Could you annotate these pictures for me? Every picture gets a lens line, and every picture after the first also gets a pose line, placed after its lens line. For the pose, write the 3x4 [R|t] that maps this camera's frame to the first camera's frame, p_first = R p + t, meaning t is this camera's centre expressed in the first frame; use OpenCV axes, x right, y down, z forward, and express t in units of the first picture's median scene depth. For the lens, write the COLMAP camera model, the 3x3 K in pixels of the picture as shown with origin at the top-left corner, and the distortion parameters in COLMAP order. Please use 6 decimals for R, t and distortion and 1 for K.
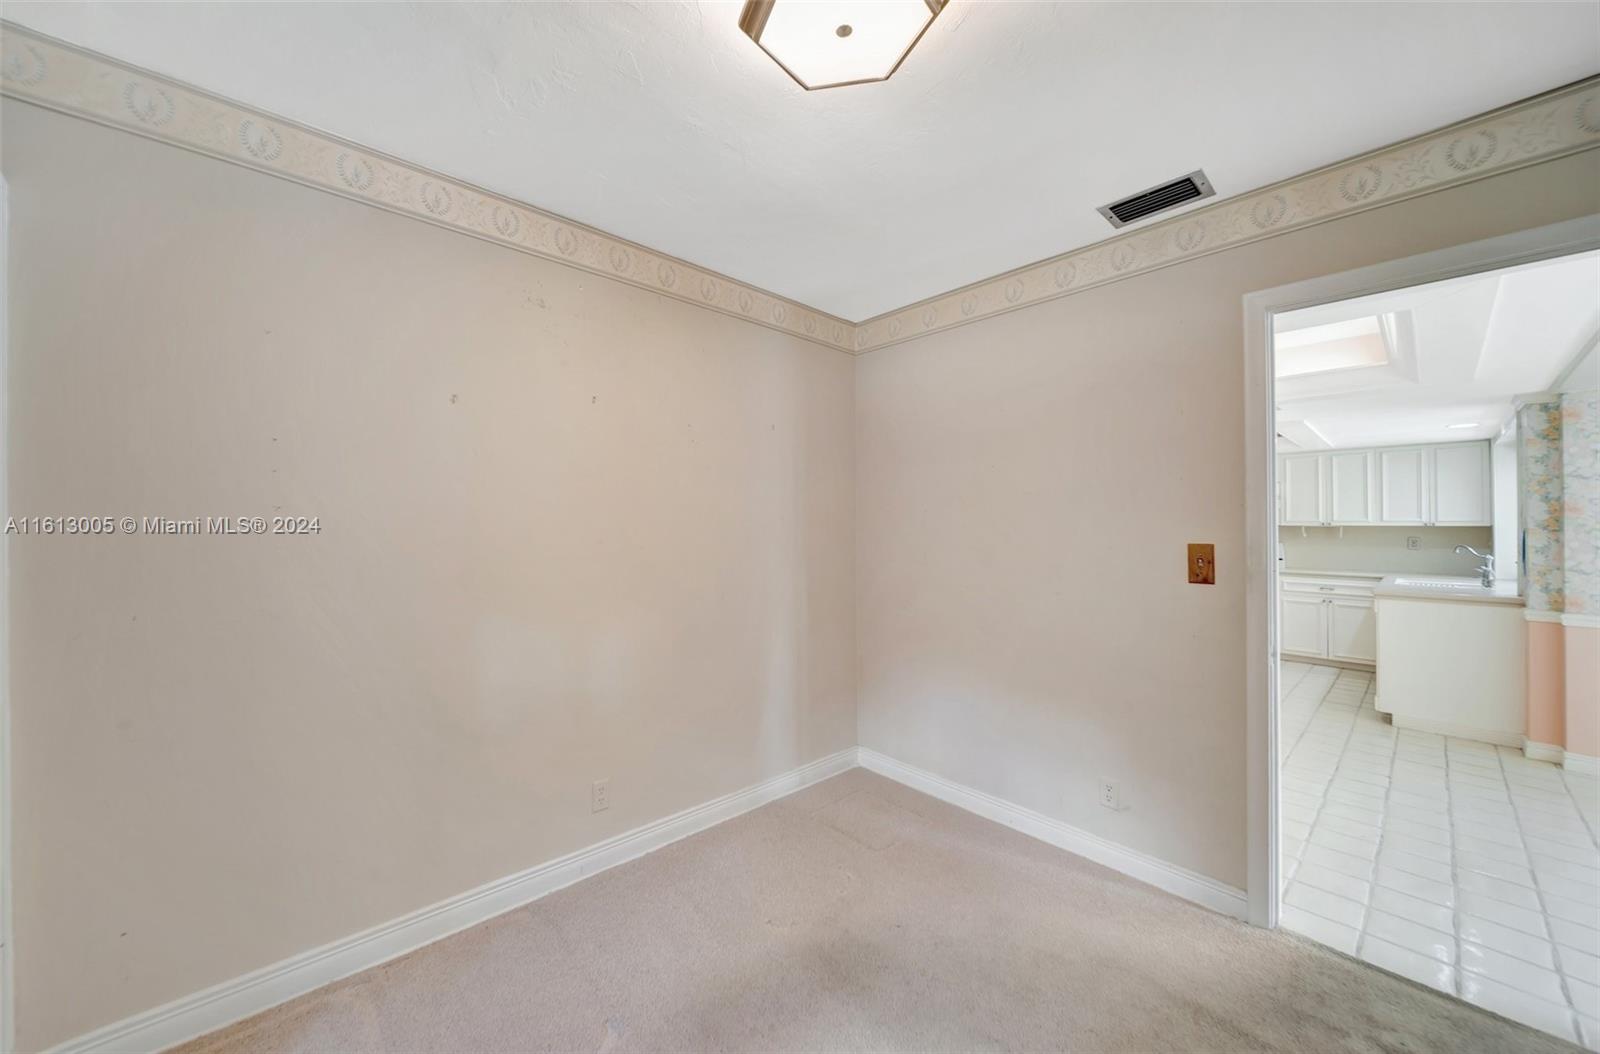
lens RADIAL K [[563.6, 0, 790.6], [0, 563.6, 516.6], [0, 0, 1]] dist [-0.002615, -0.000111]
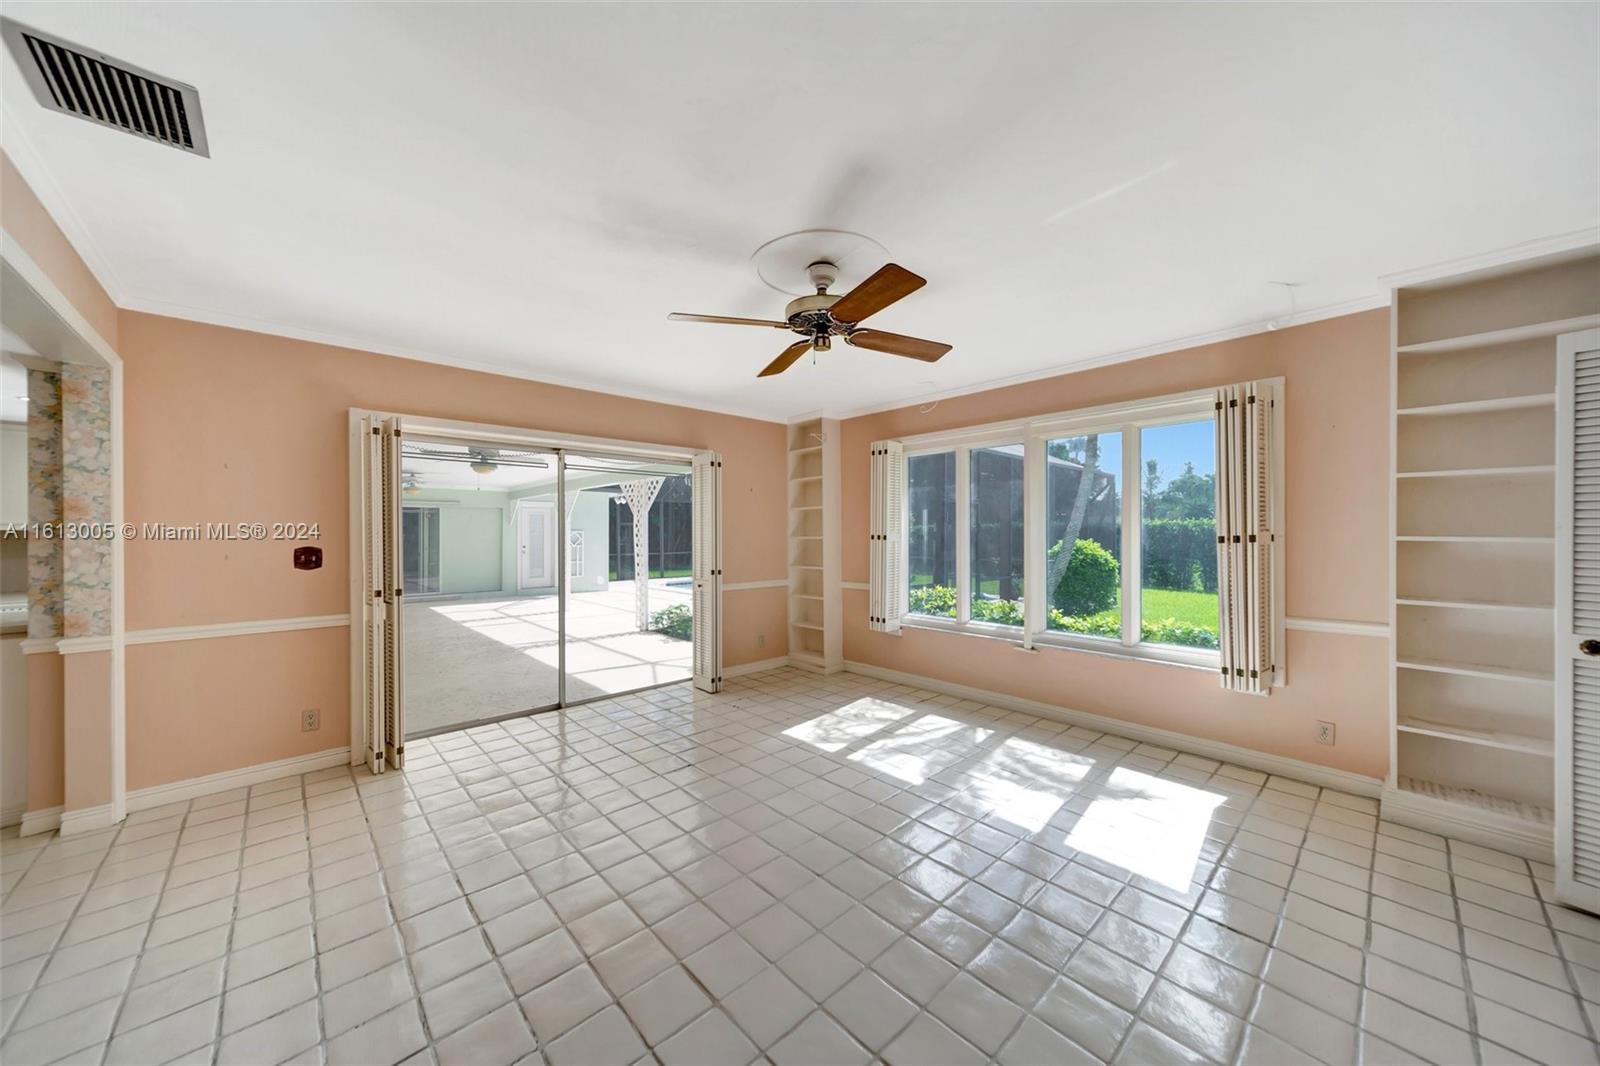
lens RADIAL K [[565.4, 0, 798.6], [0, 565.4, 530.3], [0, 0, 1]] dist [0.003105, -0.002624]
pose [[-0.027152, -0.001415, 0.999630, 0.320564], [-0.014418, 0.999896, 0.001023, 0.001213], [-0.999527, -0.014384, -0.027169, -0.012212]]
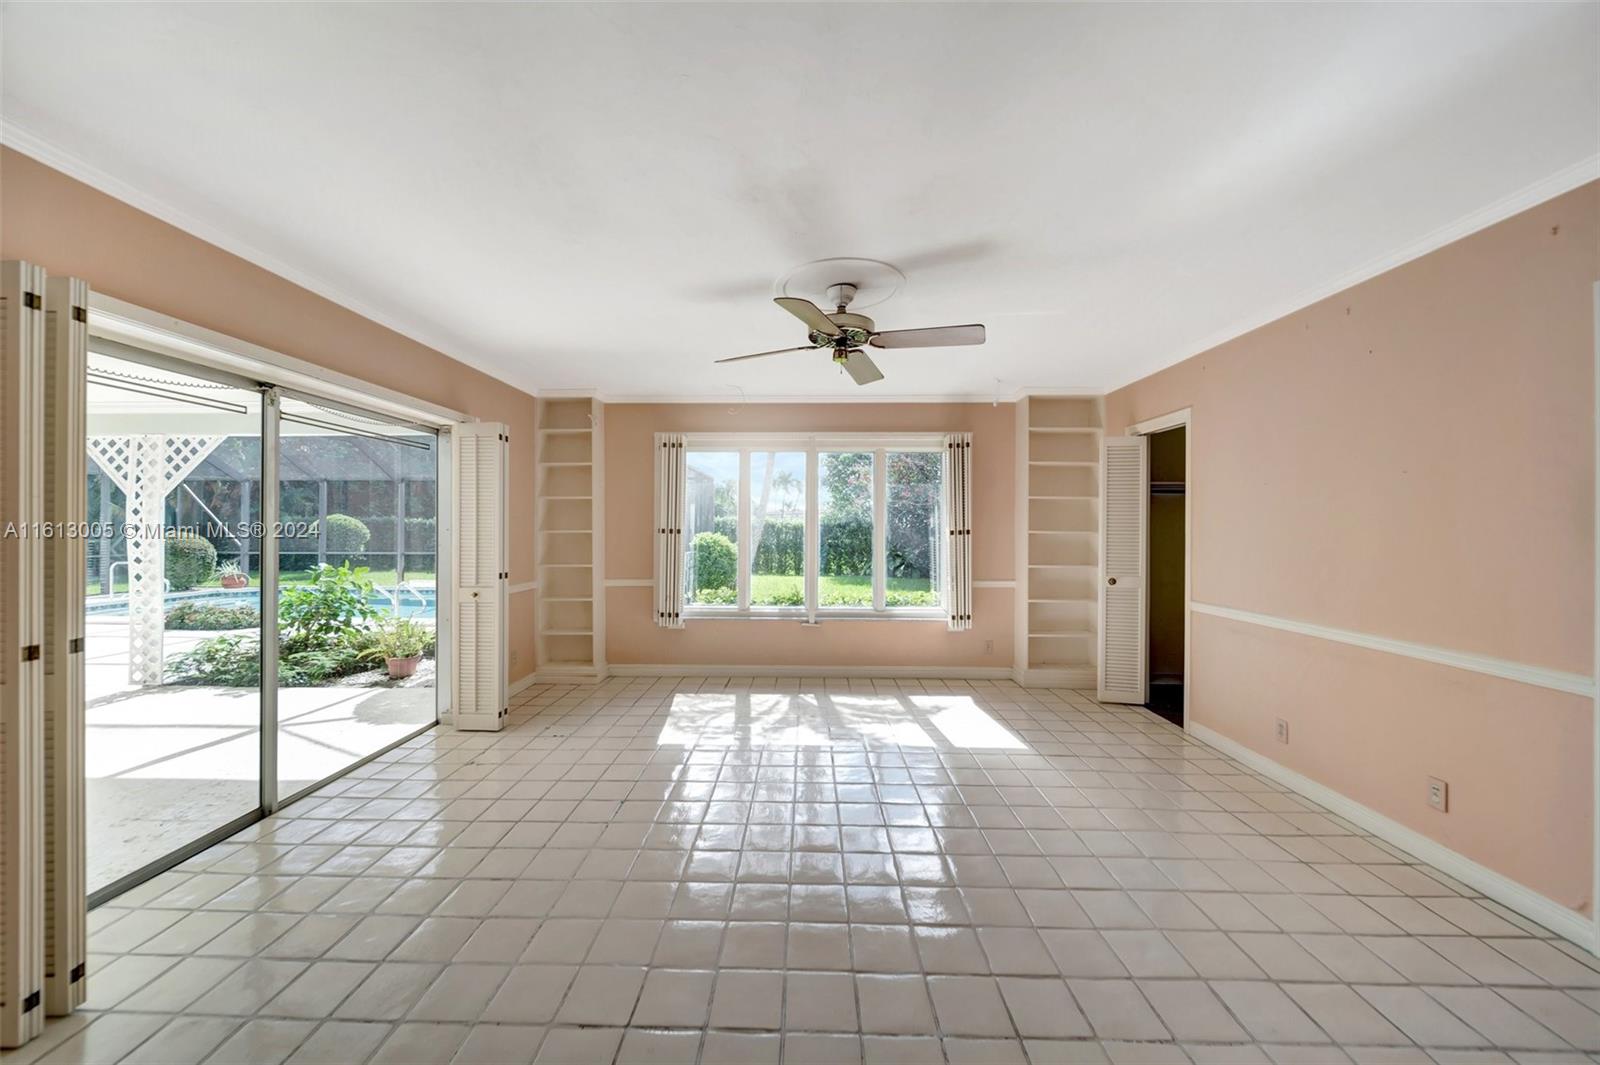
lens RADIAL K [[565.4, 0, 805.5], [0, 565.4, 522.4], [0, 0, 1]] dist [0.003105, -0.002624]
pose [[-0.741468, -0.002873, 0.670982, 0.460912], [-0.020080, 0.999638, -0.017908, 0.008830], [-0.670688, -0.026752, -0.741257, 0.348242]]
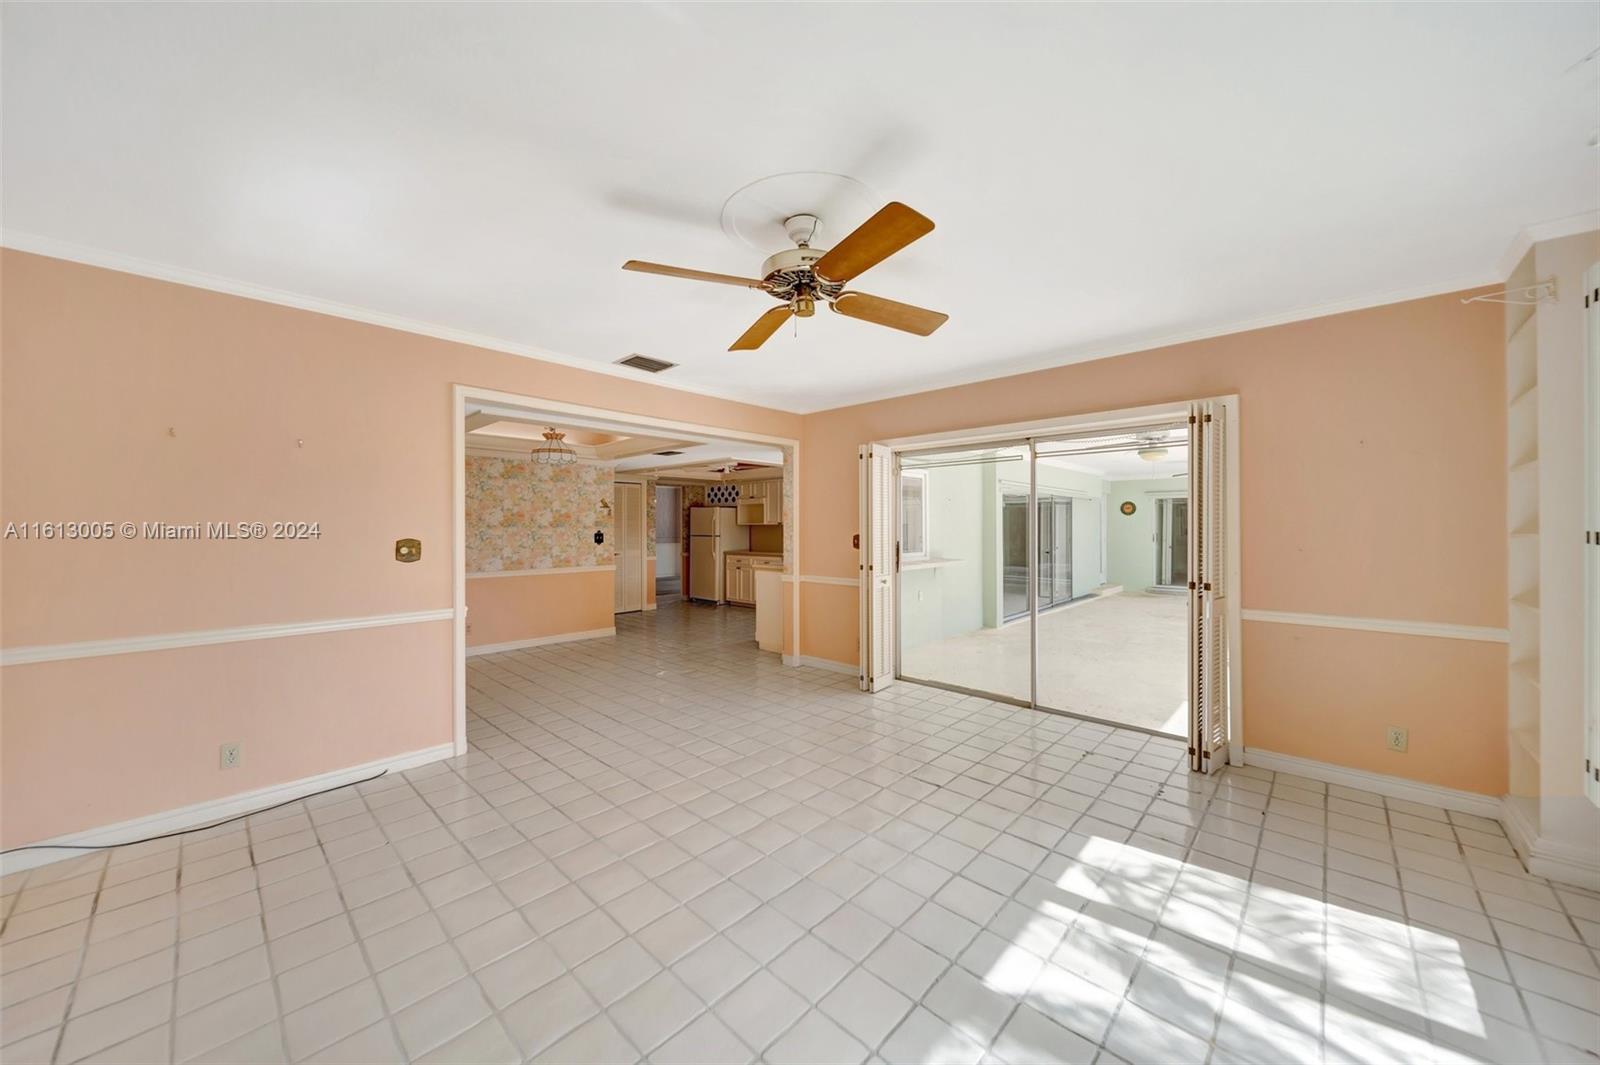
lens RADIAL K [[565.4, 0, 788.6], [0, 565.4, 523.0], [0, 0, 1]] dist [0.003105, -0.002624]
pose [[0.996926, -0.008744, 0.077865, 0.734518], [0.007857, 0.999901, 0.011698, -0.004561], [-0.077960, -0.011050, 0.996895, -0.433834]]
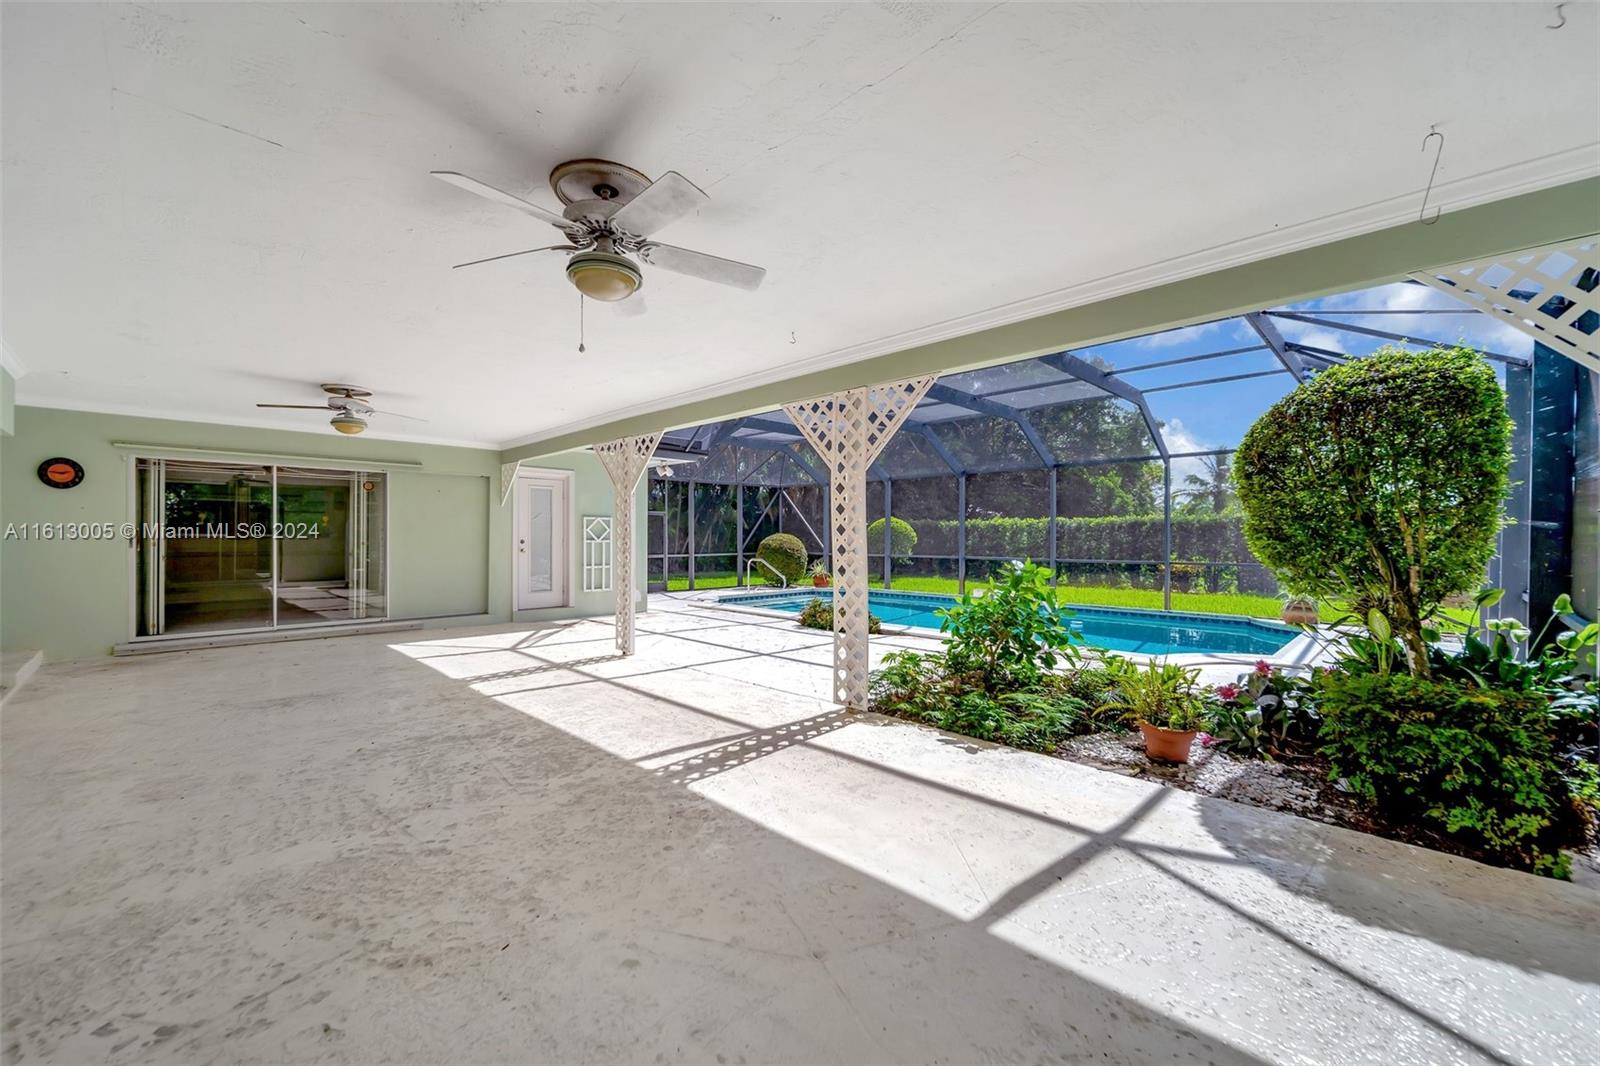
lens RADIAL K [[644.6, 0, 790.9], [0, 644.6, 532.6], [0, 0, 1]] dist [-0.003737, 0.000284]
pose [[-0.058838, -0.001578, 0.998266, 1.065744], [-0.018916, 0.999821, 0.000466, 0.056138], [-0.998088, -0.018856, -0.058857, 0.513383]]
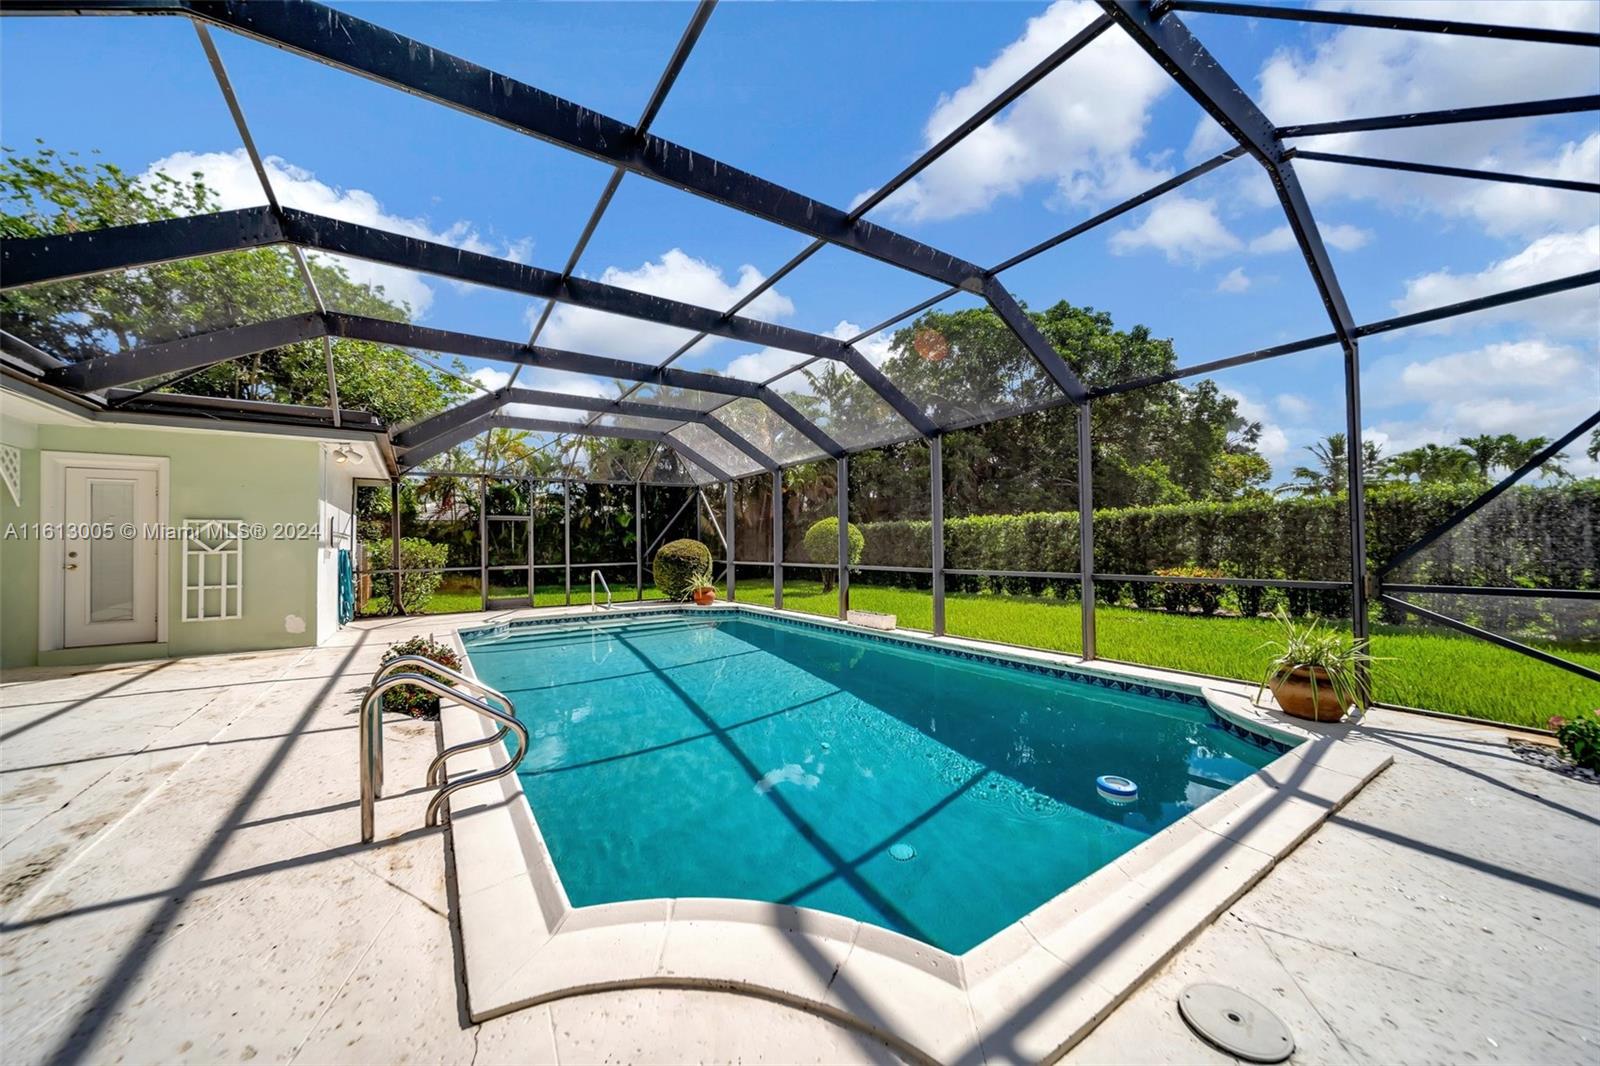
lens RADIAL K [[565.4, 0, 795.5], [0, 565.4, 540.0], [0, 0, 1]] dist [0.003105, -0.002624]
pose [[0.139811, 0.000711, 0.990178, 1.984760], [-0.000936, 0.999999, -0.000586, 0.066255], [-0.990178, -0.000845, 0.139812, -0.486363]]
